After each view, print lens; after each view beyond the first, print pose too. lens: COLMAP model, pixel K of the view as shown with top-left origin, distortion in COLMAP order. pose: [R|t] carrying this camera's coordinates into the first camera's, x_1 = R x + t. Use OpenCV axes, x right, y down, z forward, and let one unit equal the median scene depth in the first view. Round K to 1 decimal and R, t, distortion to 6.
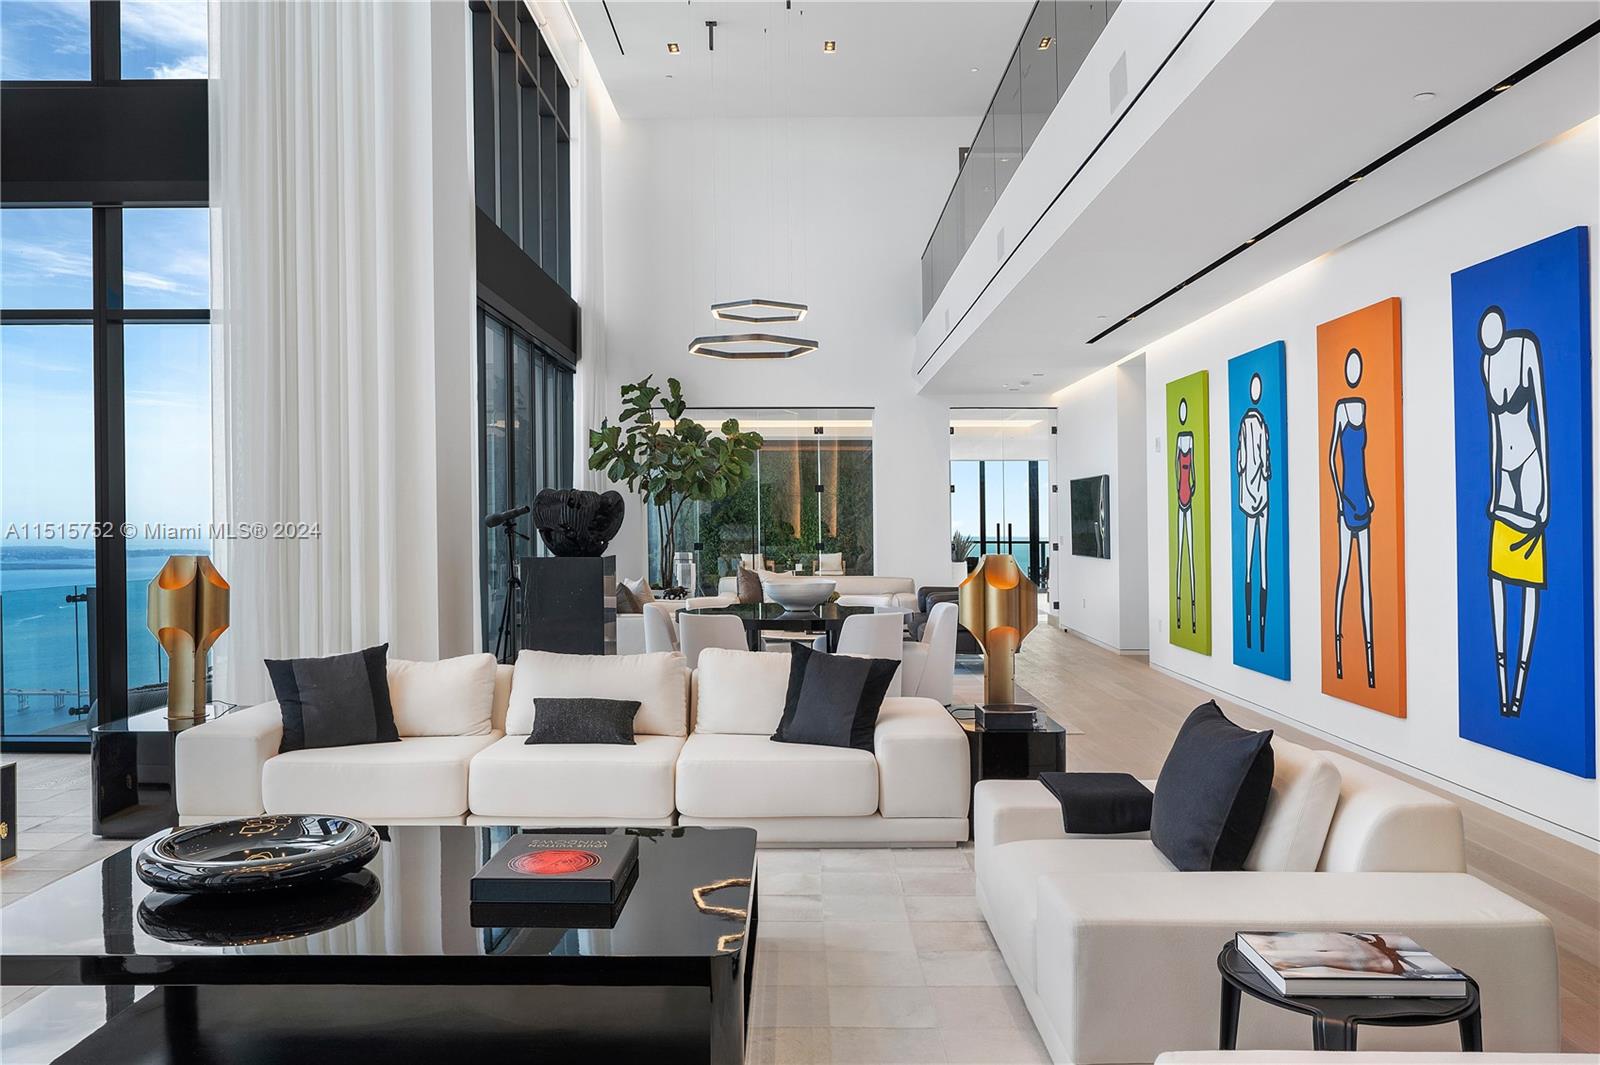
lens RADIAL K [[1226.1, 0, 797.5], [0, 1226.1, 529.5], [0, 0, 1]] dist [0.002693, 0.002530]
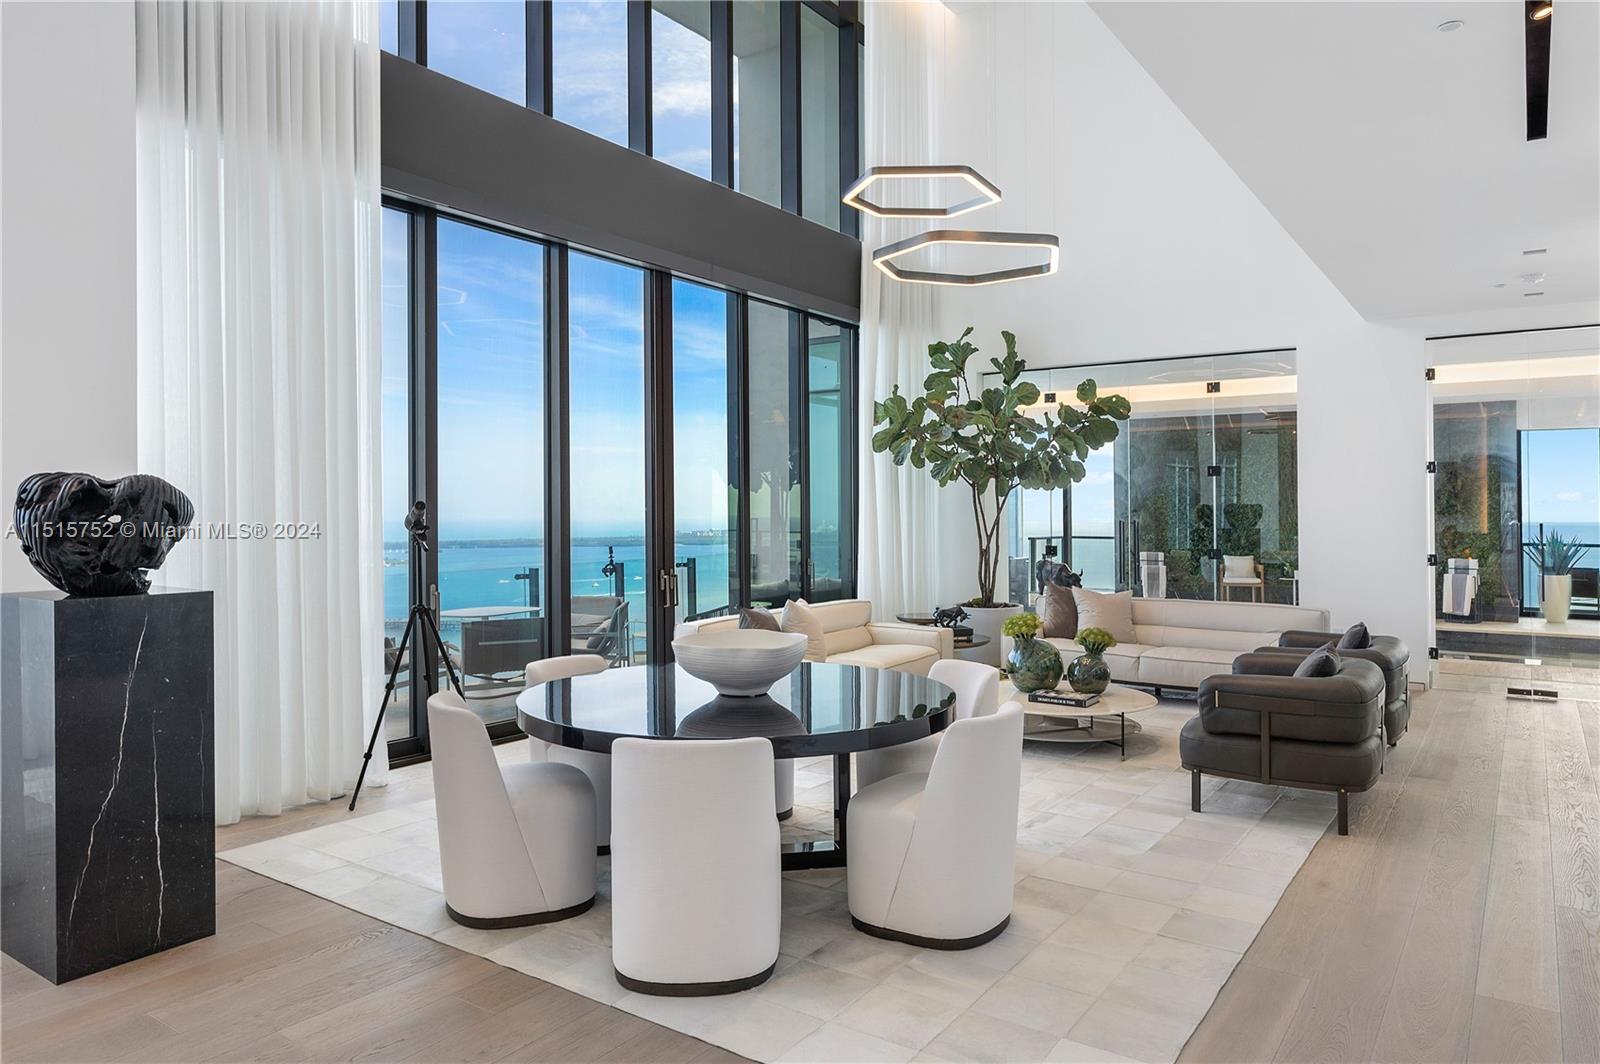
lens RADIAL K [[1064.5, 0, 790.9], [0, 1064.5, 498.6], [0, 0, 1]] dist [-0.023001, 0.000192]
pose [[0.820840, -0.001688, -0.571155, 0.322676], [-0.008054, 0.999862, -0.014530, -0.014042], [0.571101, 0.016527, 0.820713, 0.712440]]
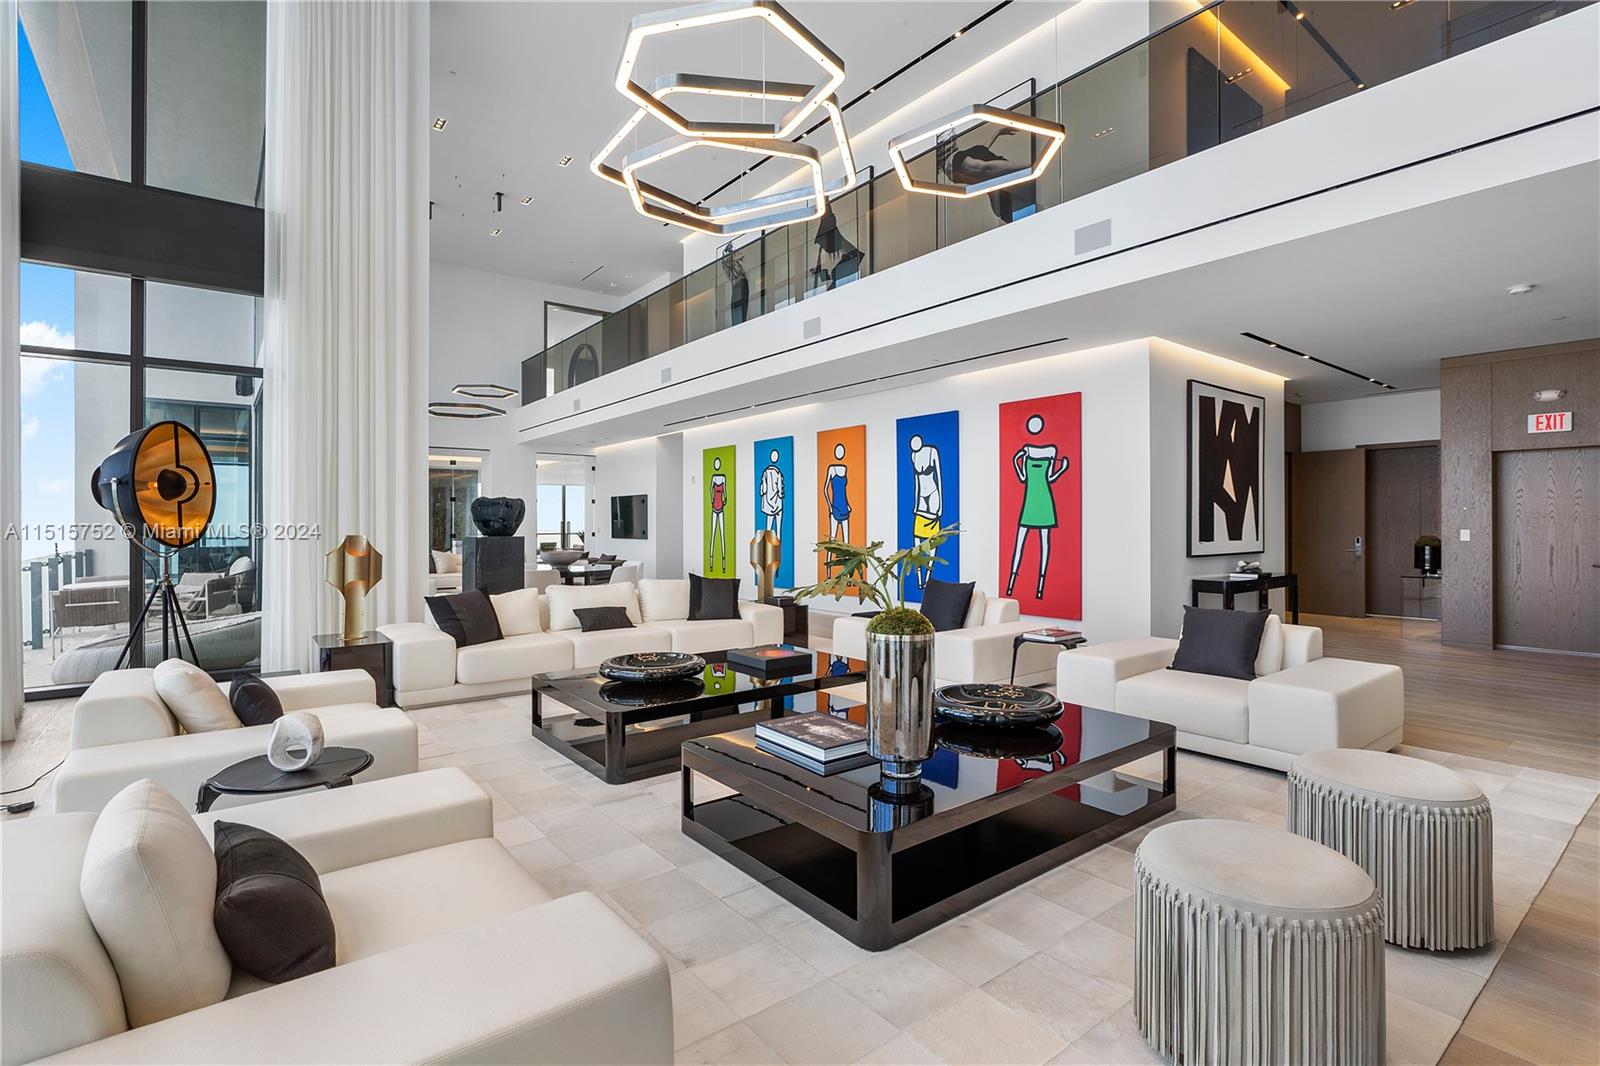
lens RADIAL K [[766.7, 0, 791.3], [0, 766.7, 520.8], [0, 0, 1]] dist [0.003796, 0.000429]
pose [[0.778723, -0.001444, 0.627366, -0.514665], [0.008371, 0.999932, -0.008089, 0.011522], [-0.627312, 0.011551, 0.778683, -0.084687]]
